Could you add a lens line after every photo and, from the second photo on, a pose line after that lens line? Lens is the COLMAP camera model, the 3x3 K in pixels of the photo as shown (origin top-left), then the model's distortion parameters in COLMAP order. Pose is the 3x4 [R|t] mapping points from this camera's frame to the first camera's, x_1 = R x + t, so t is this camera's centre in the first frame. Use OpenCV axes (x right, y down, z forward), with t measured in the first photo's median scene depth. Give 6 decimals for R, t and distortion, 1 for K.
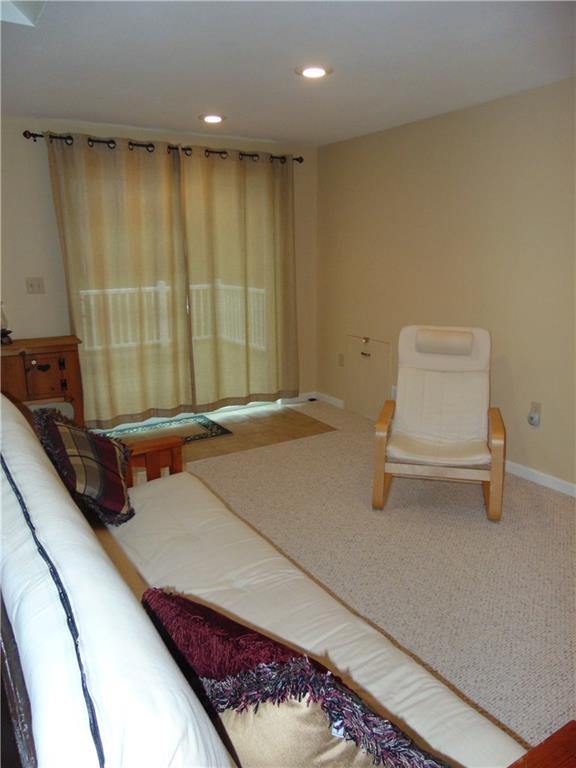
lens RADIAL K [[567.0, 0, 285.9], [0, 567.0, 382.4], [0, 0, 1]] dist [-0.037833, 0.058542]
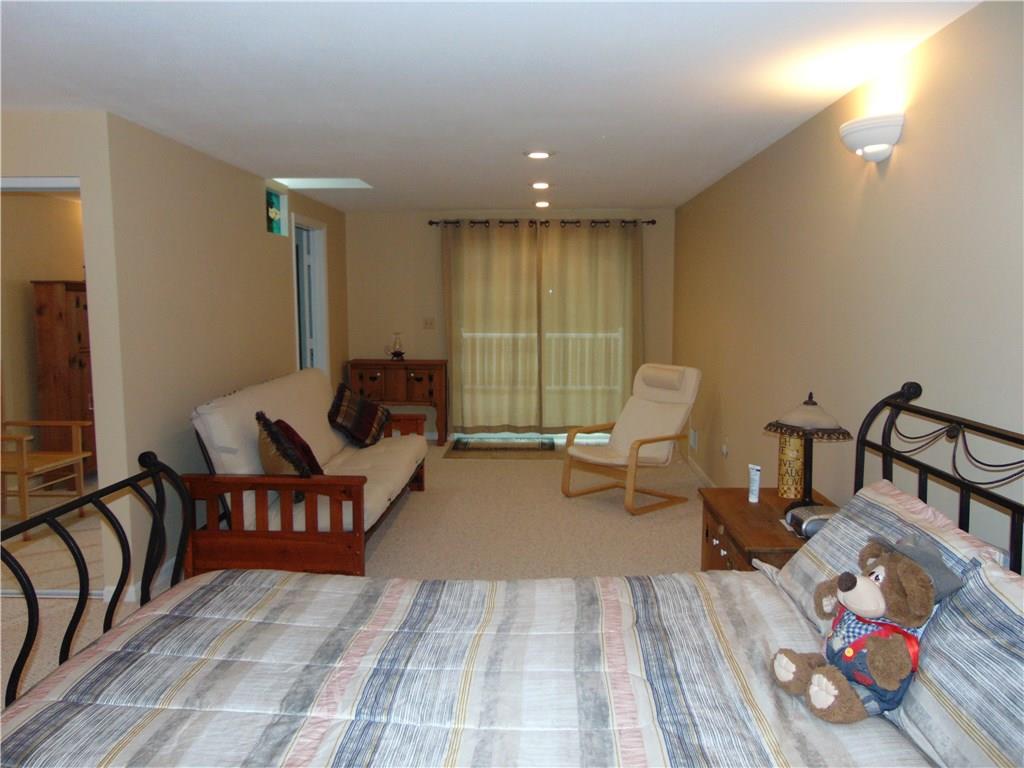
lens RADIAL K [[756.1, 0, 509.7], [0, 756.1, 386.3], [0, 0, 1]] dist [-0.037833, 0.058542]
pose [[0.817863, 0.074166, -0.570614, 0.790360], [-0.136029, 0.988471, -0.066495, 0.080531], [0.559103, 0.132004, 0.818522, -0.408354]]
